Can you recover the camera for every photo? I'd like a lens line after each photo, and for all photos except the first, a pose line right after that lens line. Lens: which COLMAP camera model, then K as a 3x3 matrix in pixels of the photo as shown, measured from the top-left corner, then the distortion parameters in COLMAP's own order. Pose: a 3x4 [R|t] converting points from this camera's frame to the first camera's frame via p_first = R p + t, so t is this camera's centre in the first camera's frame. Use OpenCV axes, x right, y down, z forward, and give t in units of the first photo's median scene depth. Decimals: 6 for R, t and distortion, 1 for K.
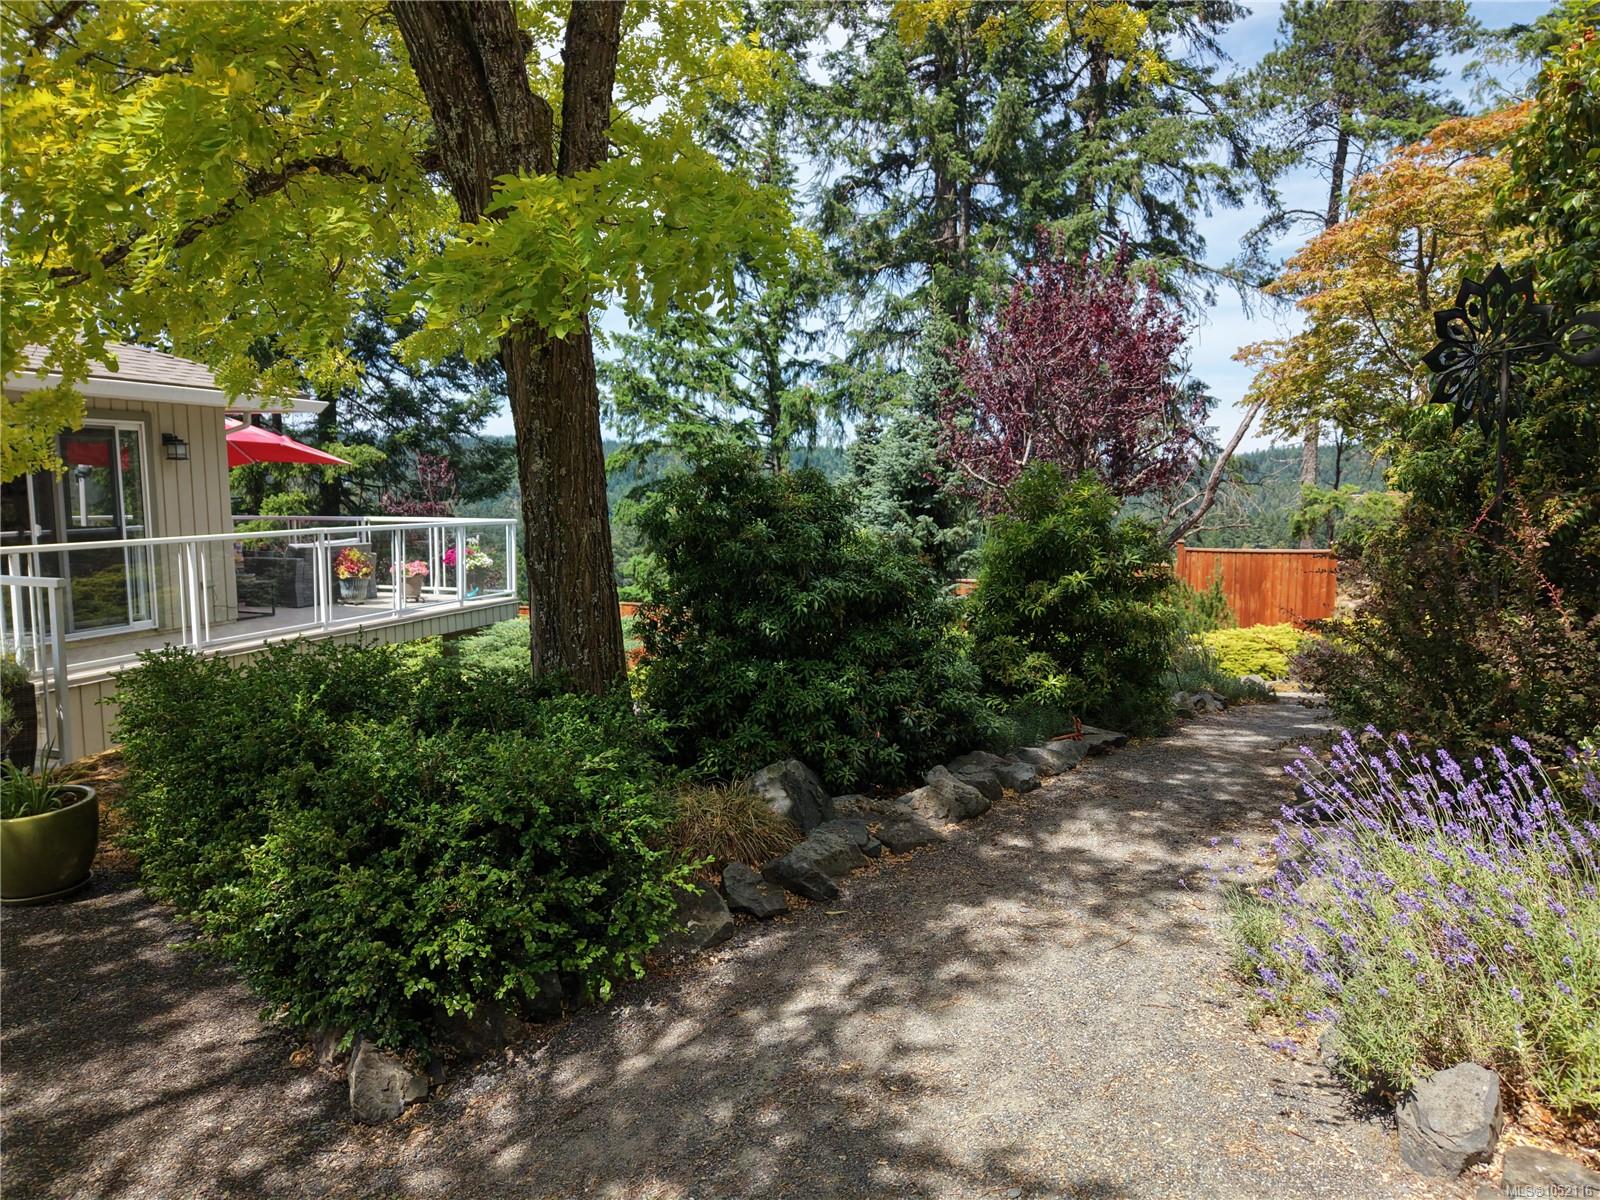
lens RADIAL K [[1075.7, 0, 807.2], [0, 1075.7, 602.7], [0, 0, 1]] dist [0.011497, -0.013574]
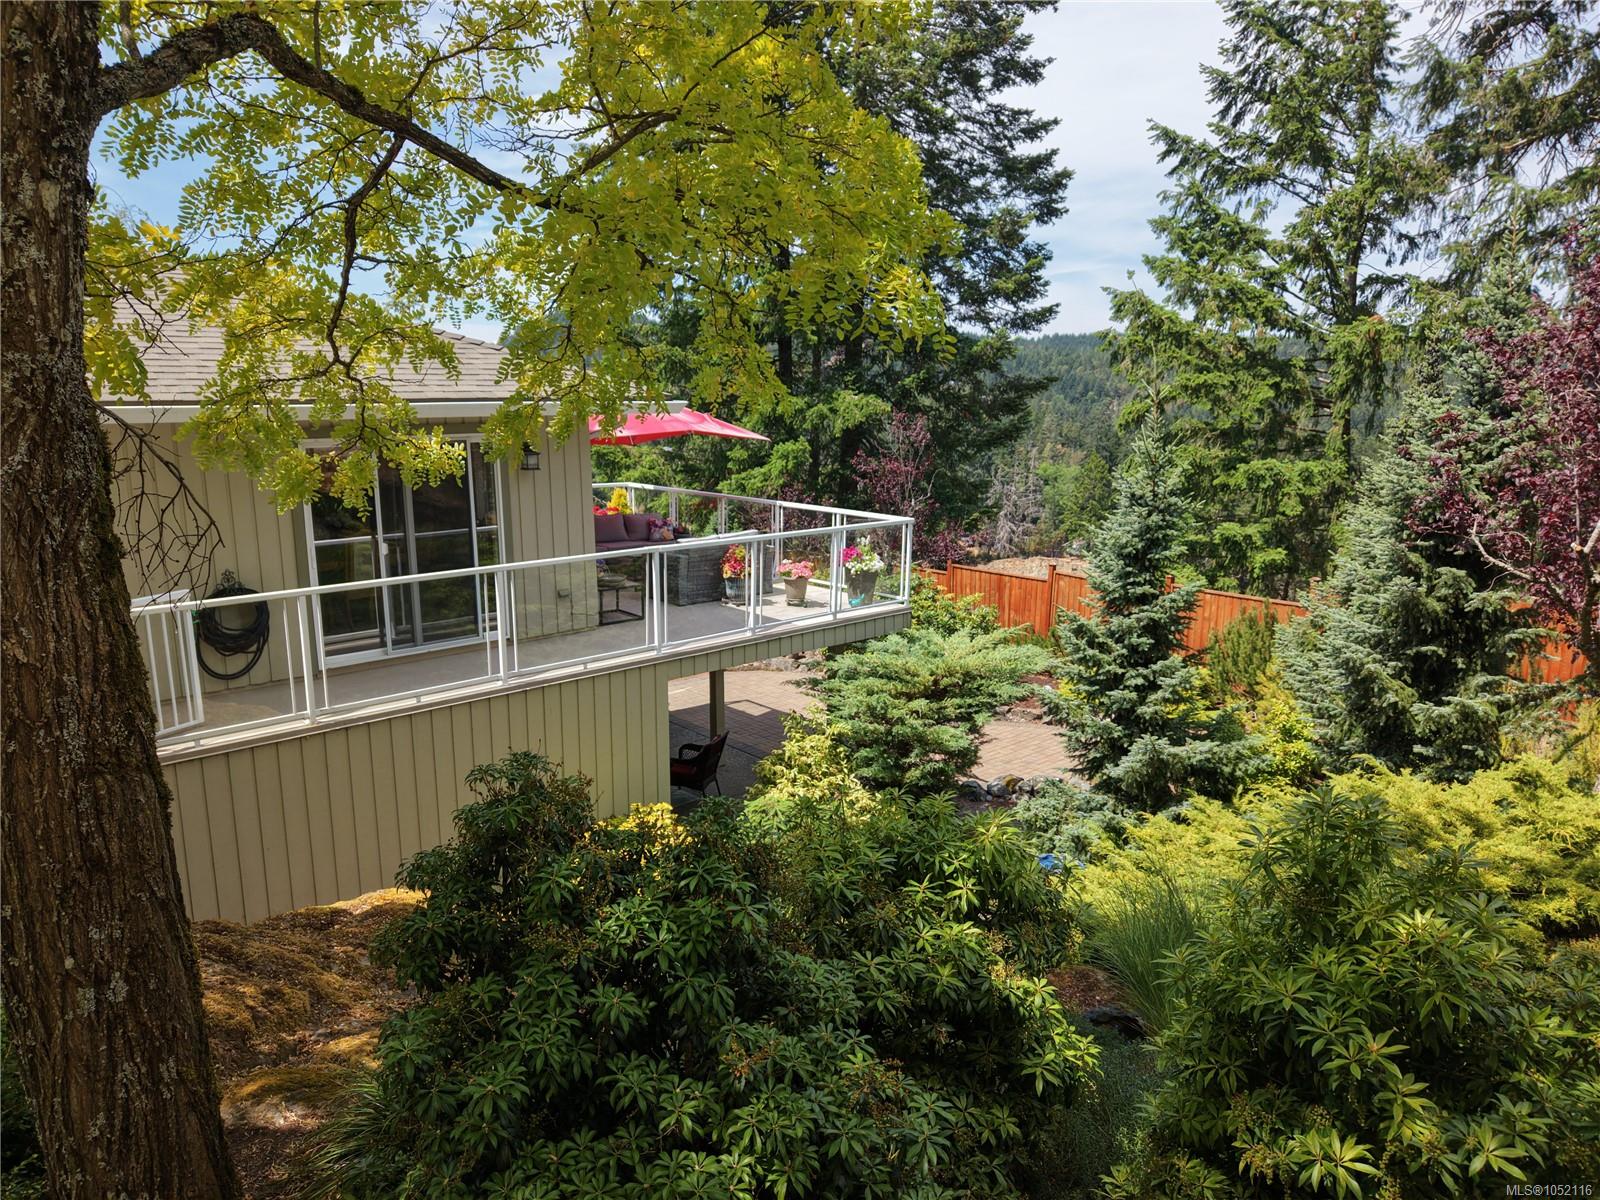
lens RADIAL K [[1075.7, 0, 793.4], [0, 1075.7, 599.0], [0, 0, 1]] dist [0.011497, -0.013574]
pose [[0.851590, 0.103538, -0.513881, 0.059673], [-0.058345, 0.992930, 0.103370, -0.059042], [0.520951, -0.058046, 0.851611, 0.129182]]
